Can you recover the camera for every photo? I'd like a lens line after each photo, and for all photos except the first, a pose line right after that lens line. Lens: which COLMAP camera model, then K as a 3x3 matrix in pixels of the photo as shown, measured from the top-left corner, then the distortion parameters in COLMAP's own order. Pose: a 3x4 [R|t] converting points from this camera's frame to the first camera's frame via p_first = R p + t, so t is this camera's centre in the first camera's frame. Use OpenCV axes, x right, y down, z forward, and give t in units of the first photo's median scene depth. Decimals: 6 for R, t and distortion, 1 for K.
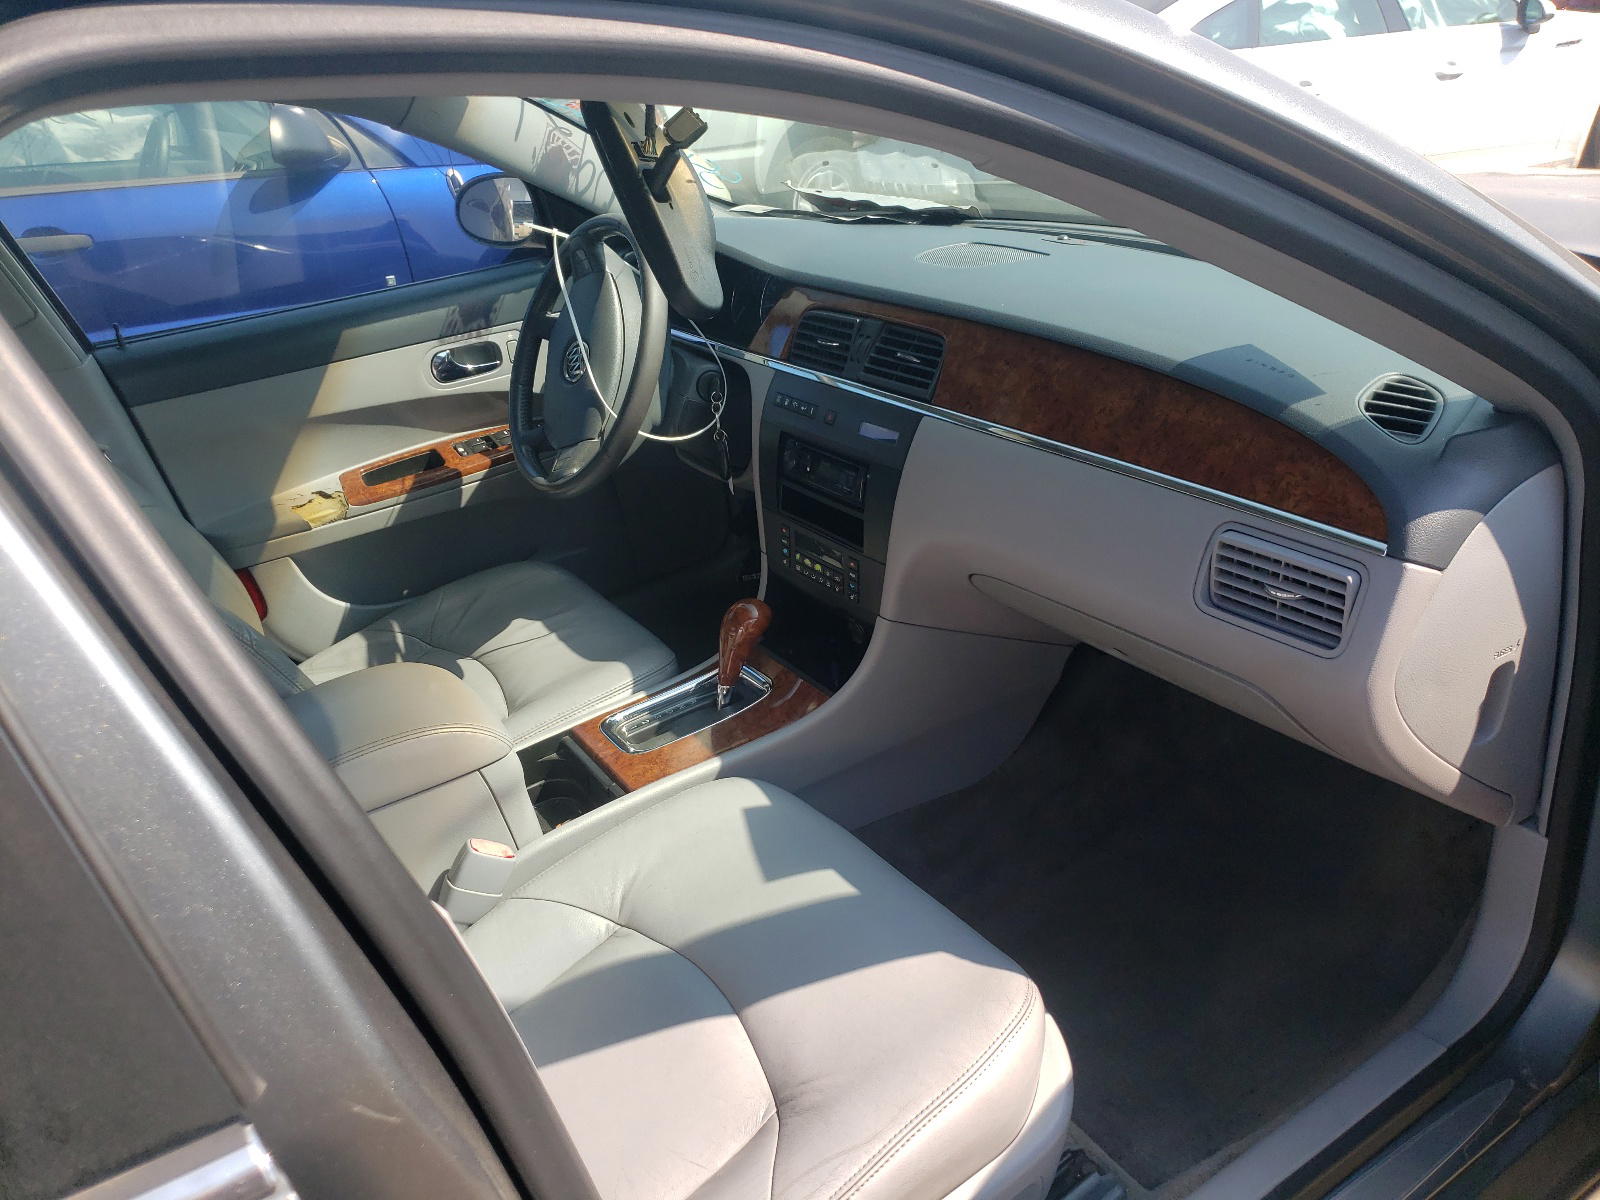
lens RADIAL K [[1155.2, 0, 800.0], [0, 1155.2, 600.0], [0, 0, 1]] dist [-0.000078, 0.000664]
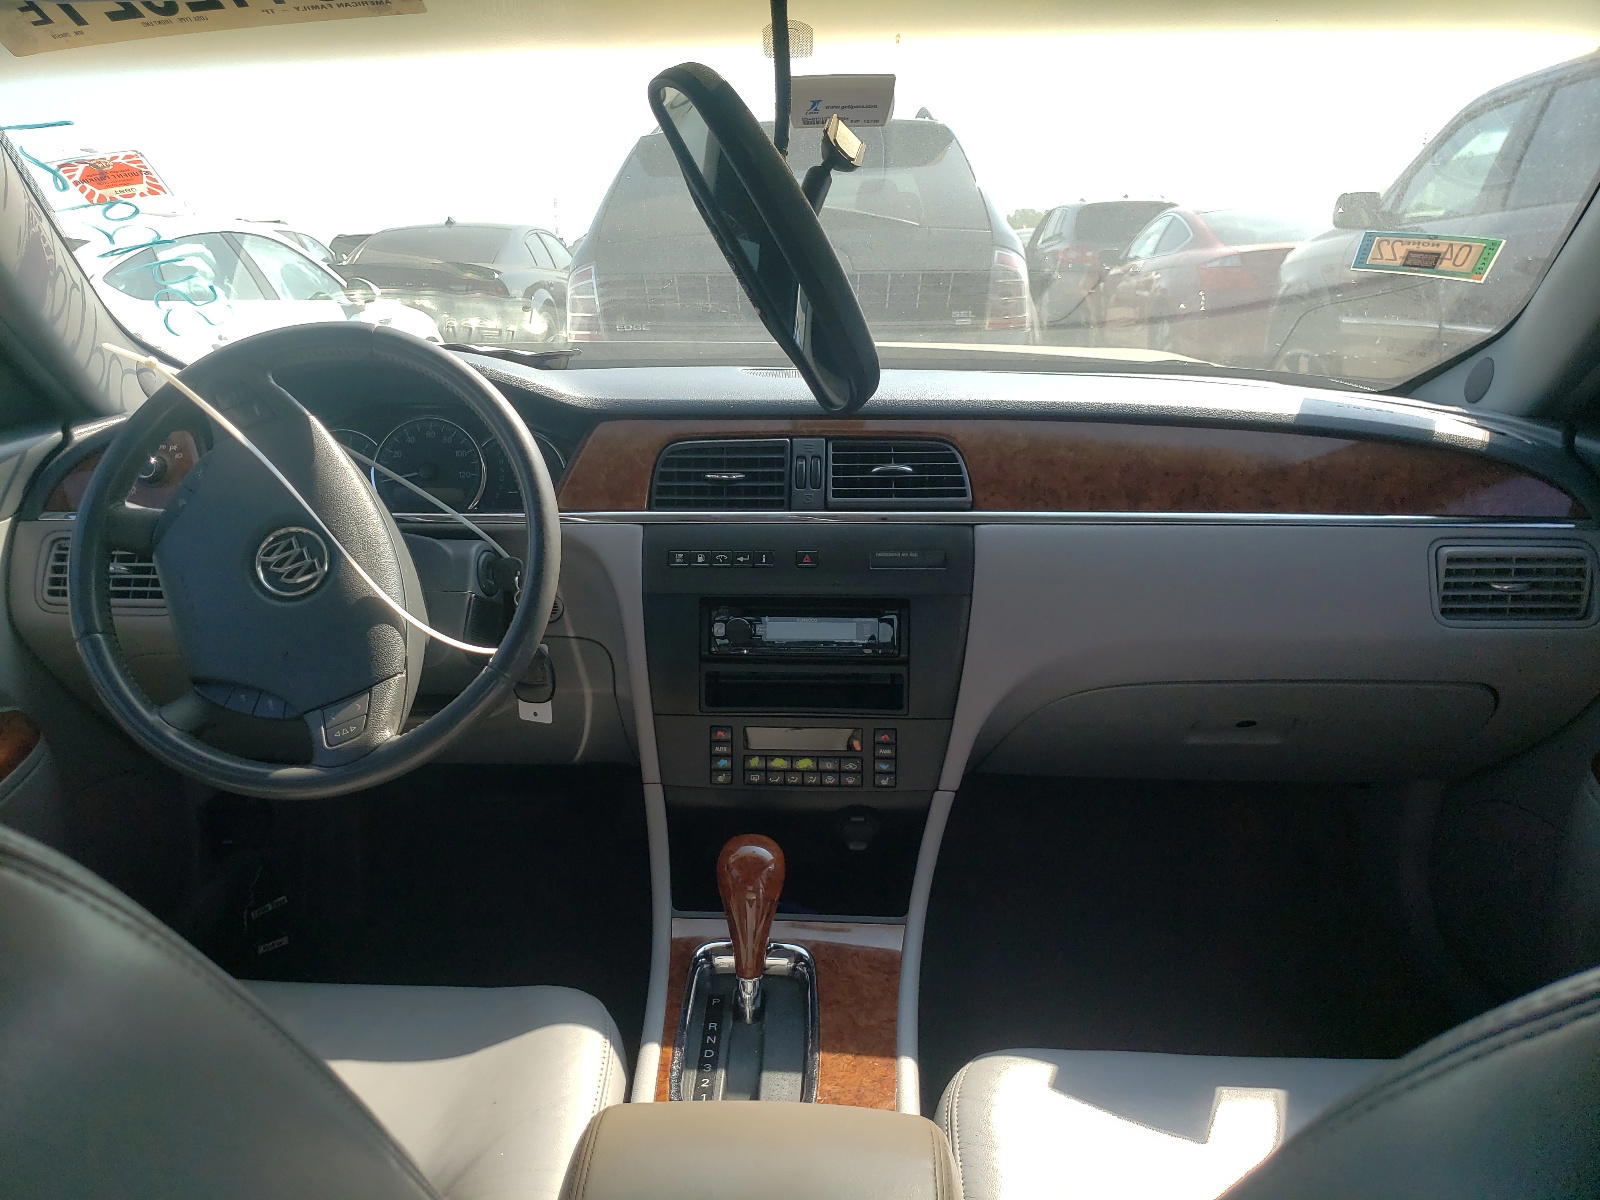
lens RADIAL K [[1155.2, 0, 800.0], [0, 1155.2, 600.0], [0, 0, 1]] dist [-0.000078, 0.000664]
pose [[0.627301, -0.145930, 0.764982, -0.534878], [0.302382, 0.950859, -0.066571, -0.079123], [-0.717676, 0.273077, 0.640602, 0.494309]]
